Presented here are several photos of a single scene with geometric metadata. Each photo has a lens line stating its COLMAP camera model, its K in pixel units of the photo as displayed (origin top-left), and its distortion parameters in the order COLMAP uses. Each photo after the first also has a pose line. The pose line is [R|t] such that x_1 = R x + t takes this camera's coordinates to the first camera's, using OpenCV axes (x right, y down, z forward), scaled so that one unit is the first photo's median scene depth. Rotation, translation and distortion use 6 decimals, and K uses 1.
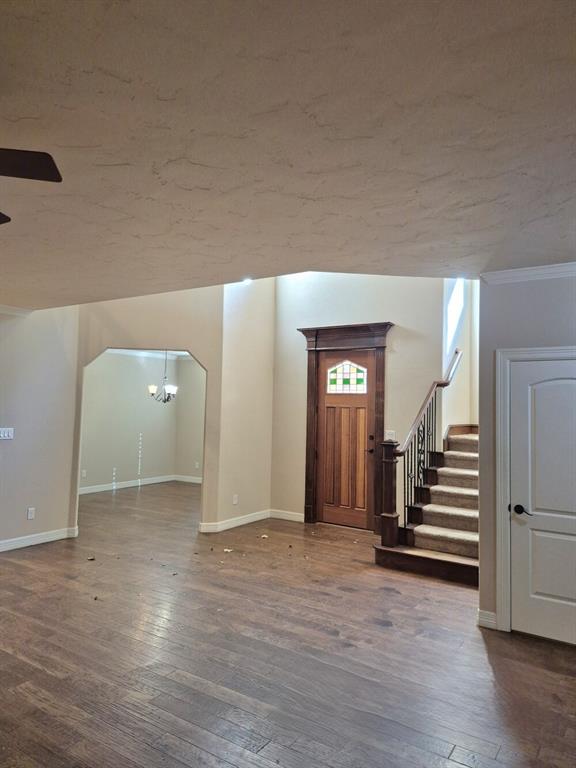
lens RADIAL K [[531.4, 0, 288.0], [0, 531.4, 384.0], [0, 0, 1]] dist [0.114749, -0.147008]
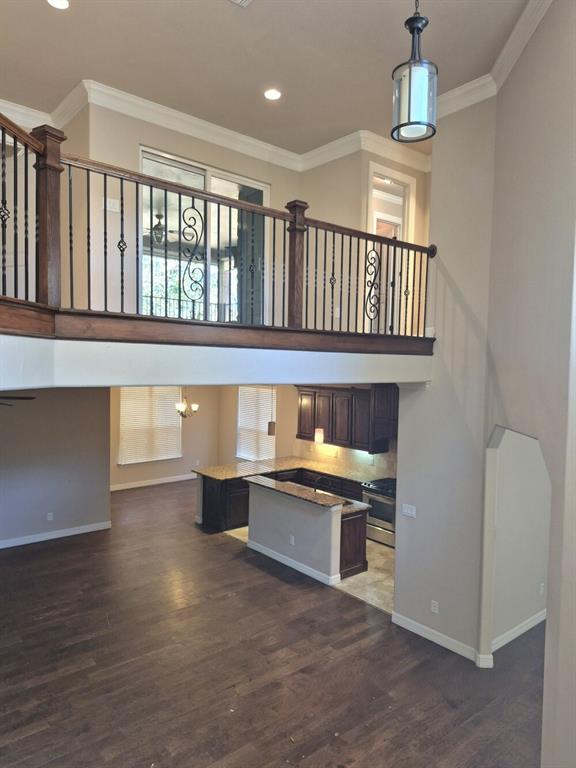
lens RADIAL K [[531.4, 0, 288.0], [0, 531.4, 384.0], [0, 0, 1]] dist [0.114749, -0.147008]
pose [[-0.277977, 0.011295, -0.960521, 0.589430], [0.016469, 0.999840, 0.006991, -0.185438], [0.960446, -0.013875, -0.278119, 1.313175]]
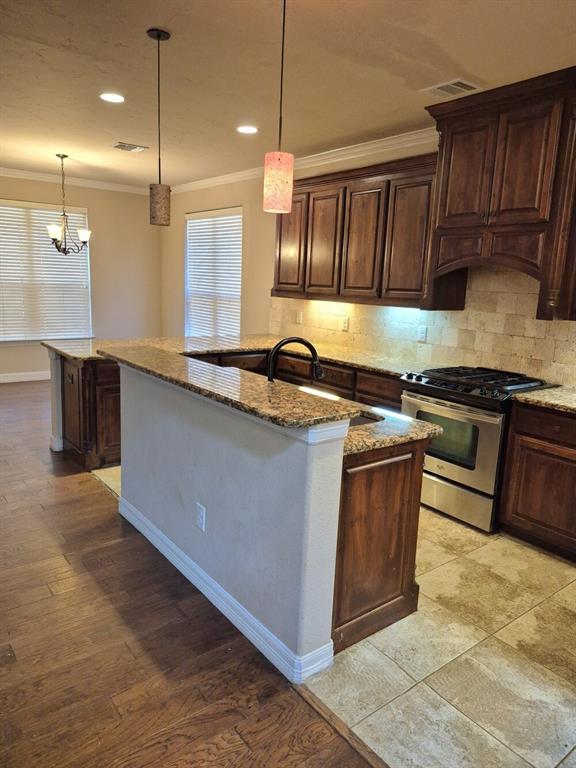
lens RADIAL K [[531.4, 0, 288.0], [0, 531.4, 384.0], [0, 0, 1]] dist [0.114749, -0.147008]
pose [[-0.312705, 0.148747, -0.938131, -0.436814], [-0.005465, 0.987364, 0.158375, 0.059491], [0.949834, 0.054652, -0.307941, 1.128343]]
